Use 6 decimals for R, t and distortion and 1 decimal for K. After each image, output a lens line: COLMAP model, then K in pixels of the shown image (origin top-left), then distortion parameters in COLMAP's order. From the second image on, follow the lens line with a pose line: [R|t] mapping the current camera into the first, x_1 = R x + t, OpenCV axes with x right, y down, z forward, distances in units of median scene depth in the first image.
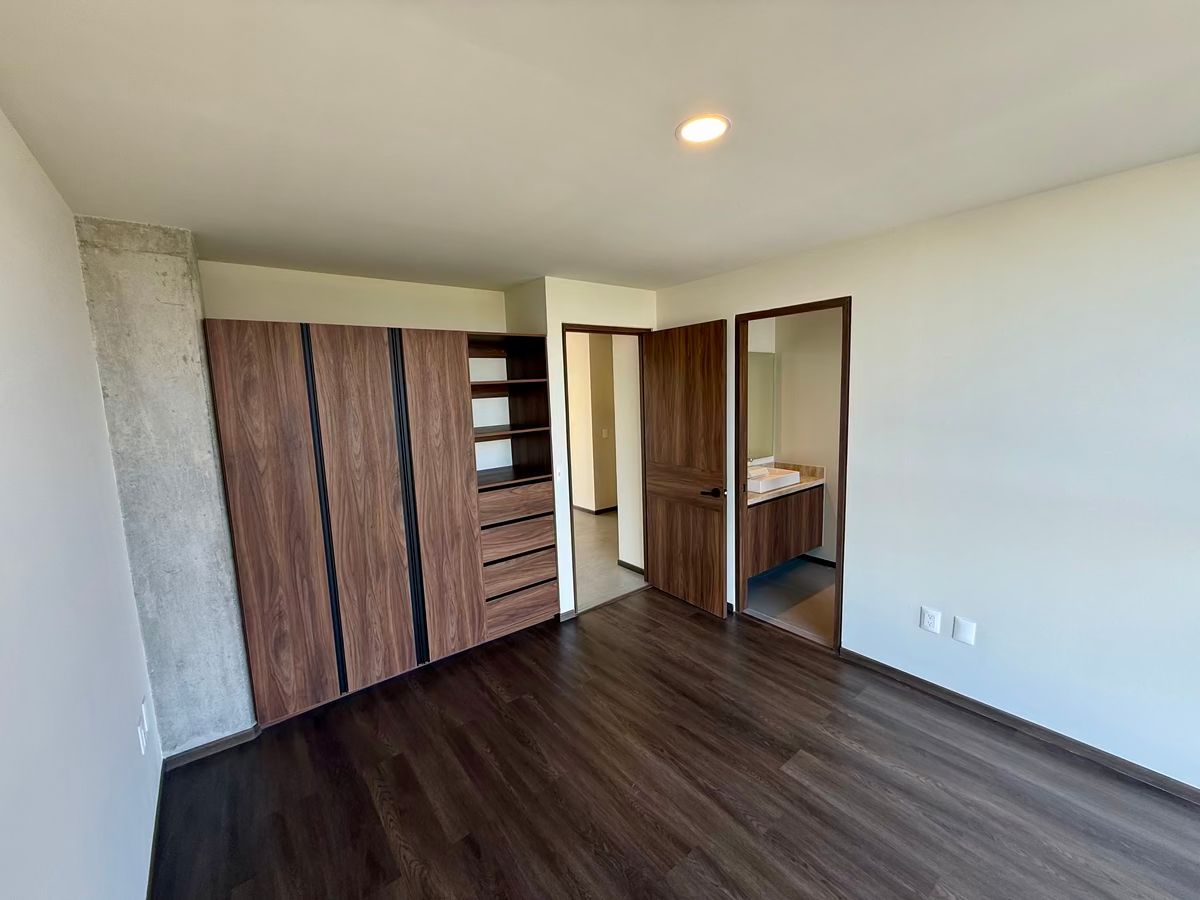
lens RADIAL K [[473.4, 0, 600.0], [0, 473.4, 450.0], [0, 0, 1]] dist [-0.000655, -0.000018]
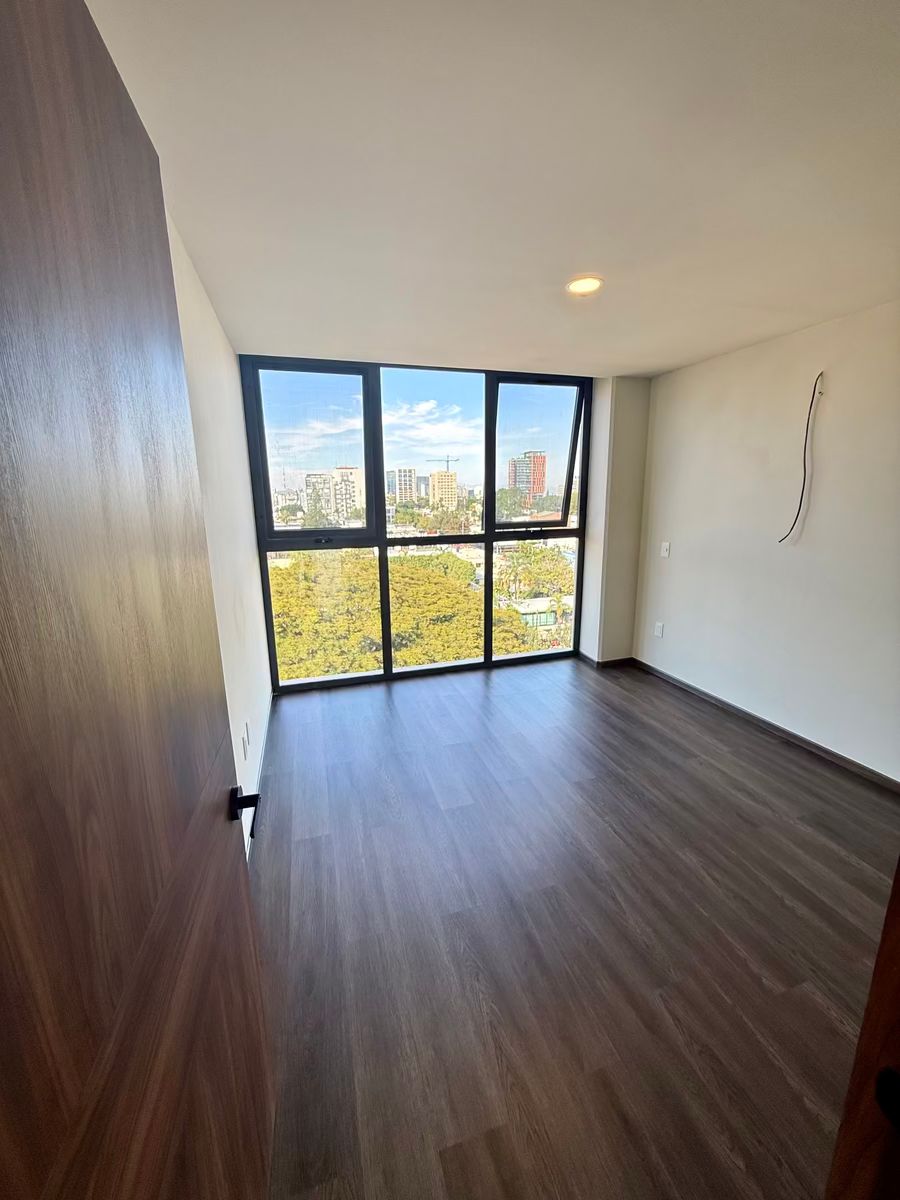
lens RADIAL K [[473.4, 0, 450.0], [0, 473.4, 600.0], [0, 0, 1]] dist [-0.000655, -0.000018]
pose [[-0.932695, -0.030576, 0.359368, 0.030585], [0.090878, 0.944328, 0.316207, -0.170450], [-0.349029, 0.327583, -0.877991, 1.850816]]
